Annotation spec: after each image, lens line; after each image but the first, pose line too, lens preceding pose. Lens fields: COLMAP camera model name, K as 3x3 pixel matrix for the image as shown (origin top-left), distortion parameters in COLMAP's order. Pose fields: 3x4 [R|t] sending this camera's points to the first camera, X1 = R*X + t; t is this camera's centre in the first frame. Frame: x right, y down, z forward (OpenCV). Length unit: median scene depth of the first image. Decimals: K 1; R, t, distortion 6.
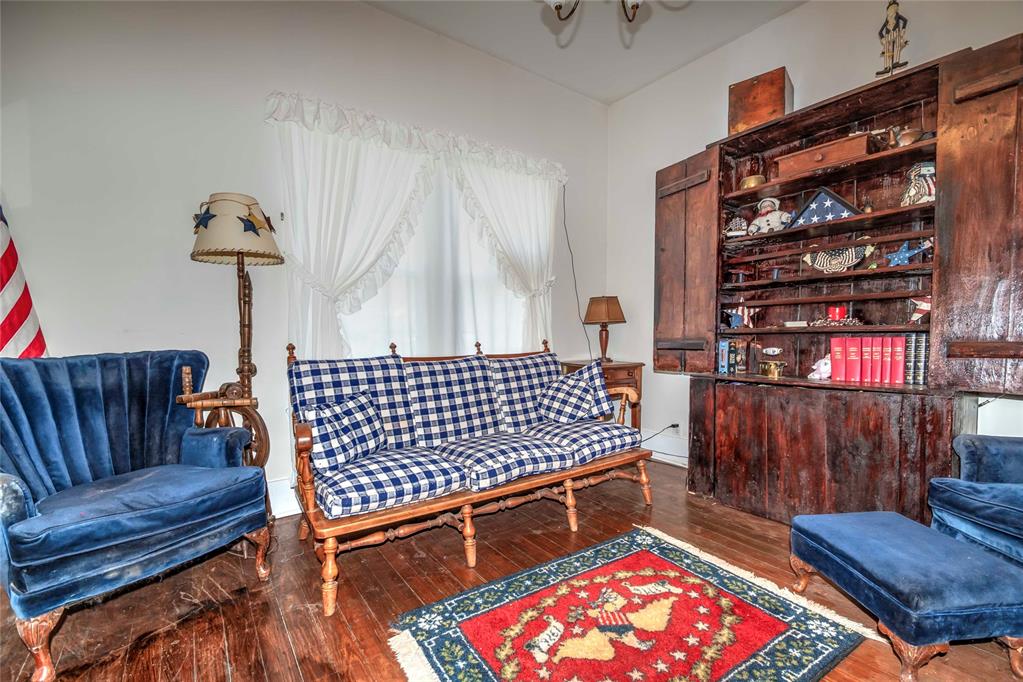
lens RADIAL K [[453.3, 0, 512.3], [0, 453.3, 350.9], [0, 0, 1]] dist [-0.002263, -0.000327]
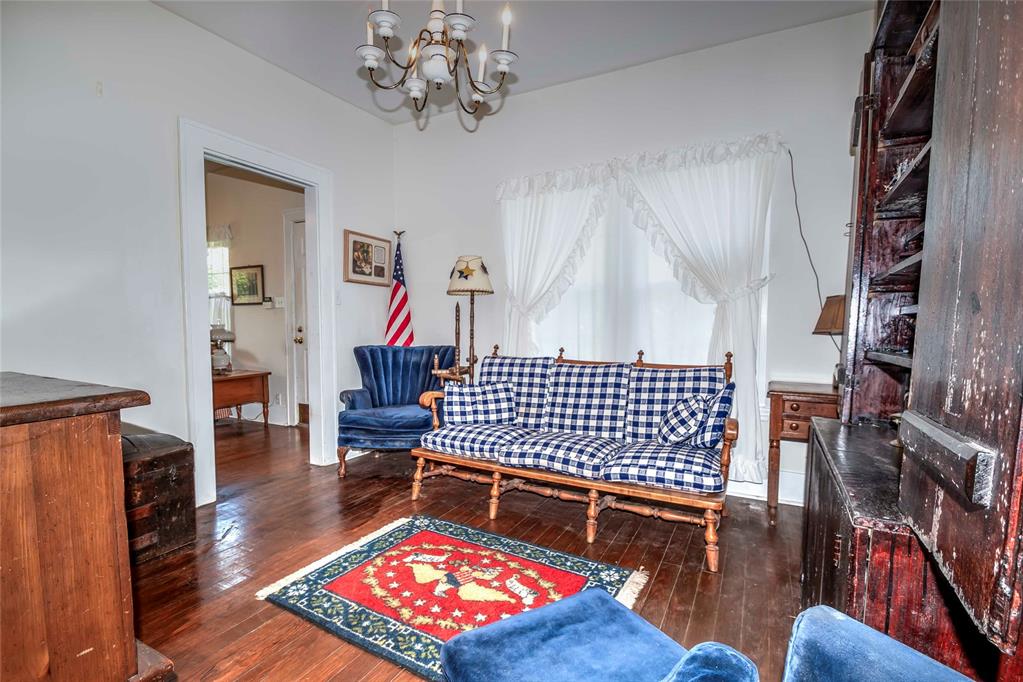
lens RADIAL K [[466.9, 0, 511.5], [0, 466.9, 341.0], [0, 0, 1]] dist [-0.001456, -0.000127]
pose [[0.440367, 0.040851, -0.896888, 0.936923], [-0.042883, 0.998781, 0.024437, -0.068834], [0.896793, 0.027700, 0.441582, 0.347050]]
